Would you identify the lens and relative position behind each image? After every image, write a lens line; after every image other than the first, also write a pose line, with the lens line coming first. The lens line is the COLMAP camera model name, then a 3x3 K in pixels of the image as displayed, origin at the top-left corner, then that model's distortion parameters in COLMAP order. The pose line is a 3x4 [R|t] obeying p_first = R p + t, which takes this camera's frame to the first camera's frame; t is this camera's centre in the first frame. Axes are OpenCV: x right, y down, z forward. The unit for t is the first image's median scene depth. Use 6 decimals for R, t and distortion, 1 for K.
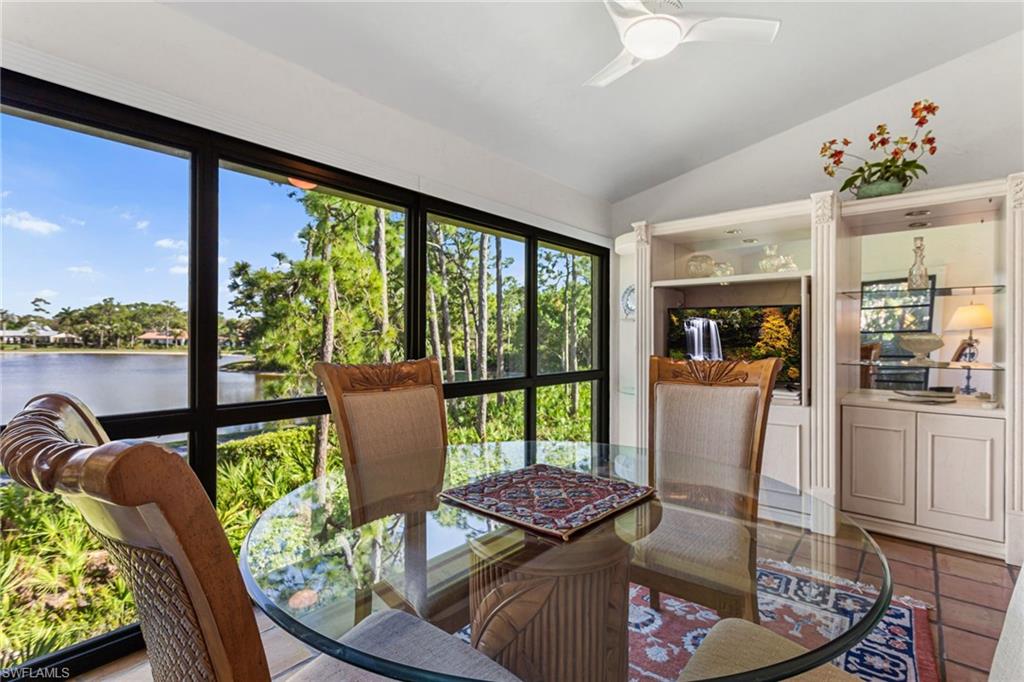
lens RADIAL K [[481.2, 0, 513.4], [0, 481.2, 337.9], [0, 0, 1]] dist [0.002924, 0.000840]
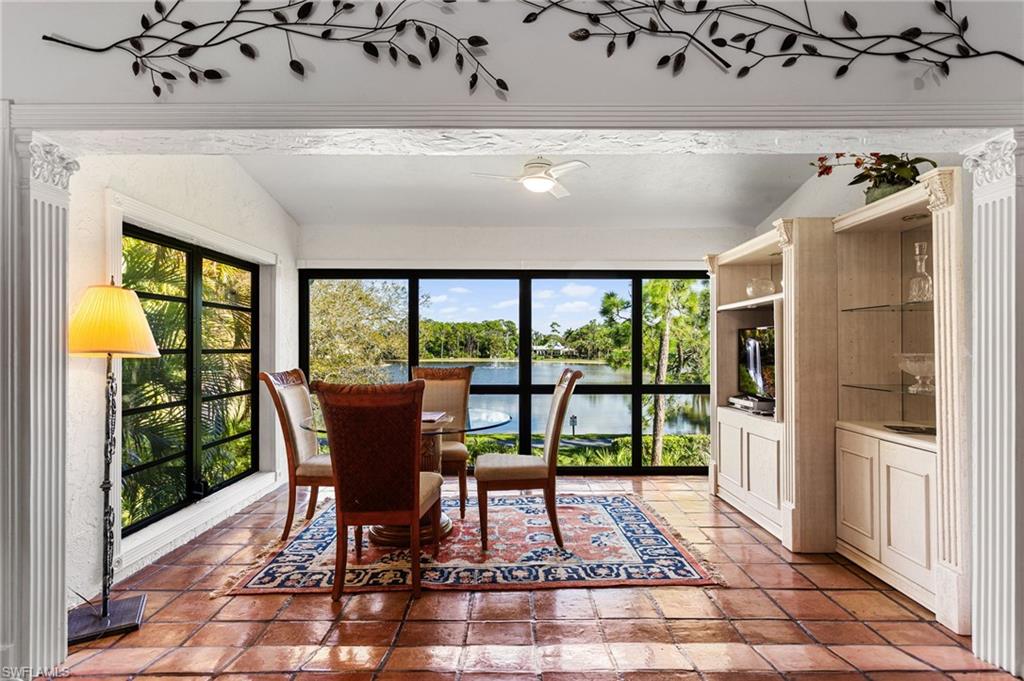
lens RADIAL K [[494.2, 0, 512.0], [0, 494.2, 340.5], [0, 0, 1]] dist [0.003359, 0.000674]
pose [[0.644105, -0.017498, -0.764737, 0.870944], [0.001760, 0.999770, -0.021393, -0.012142], [0.764935, 0.012434, 0.643988, -0.114787]]
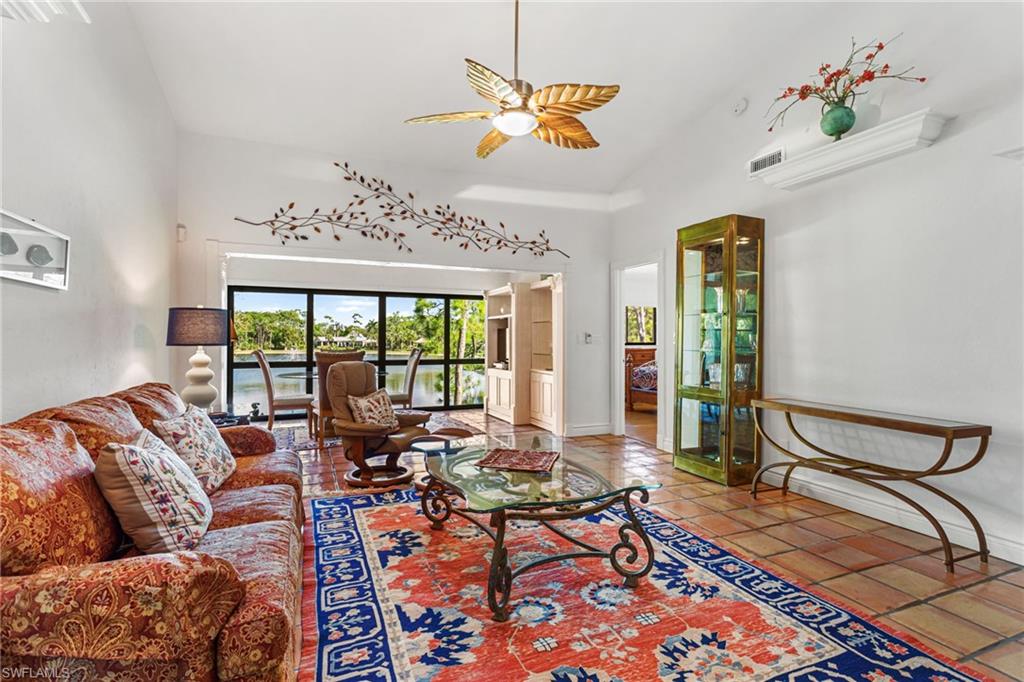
lens RADIAL K [[485.2, 0, 511.6], [0, 485.2, 336.5], [0, 0, 1]] dist [0.002455, 0.000454]
pose [[0.890553, -0.007167, -0.454823, 1.412009], [0.002063, 0.999929, -0.011717, 0.000458], [0.454874, 0.009496, 0.890505, -0.944390]]
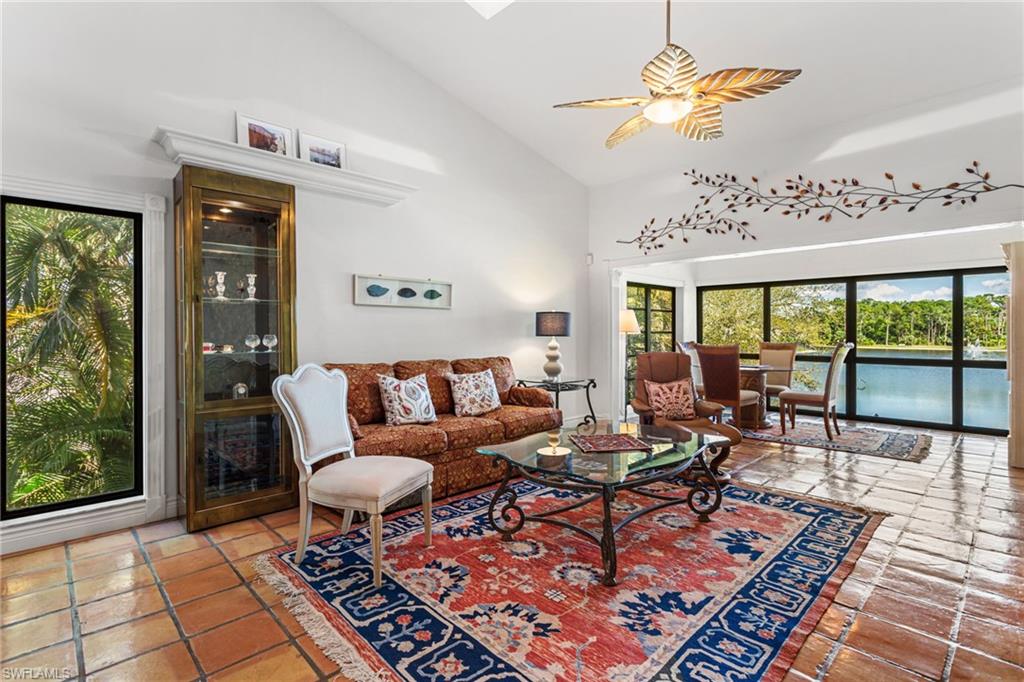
lens RADIAL K [[485.2, 0, 511.6], [0, 485.2, 336.5], [0, 0, 1]] dist [0.002455, 0.000454]
pose [[-0.104085, 0.003339, -0.994563, 1.907629], [-0.005079, 0.999980, 0.003888, 0.001712], [0.994555, 0.005456, -0.104066, -0.340513]]
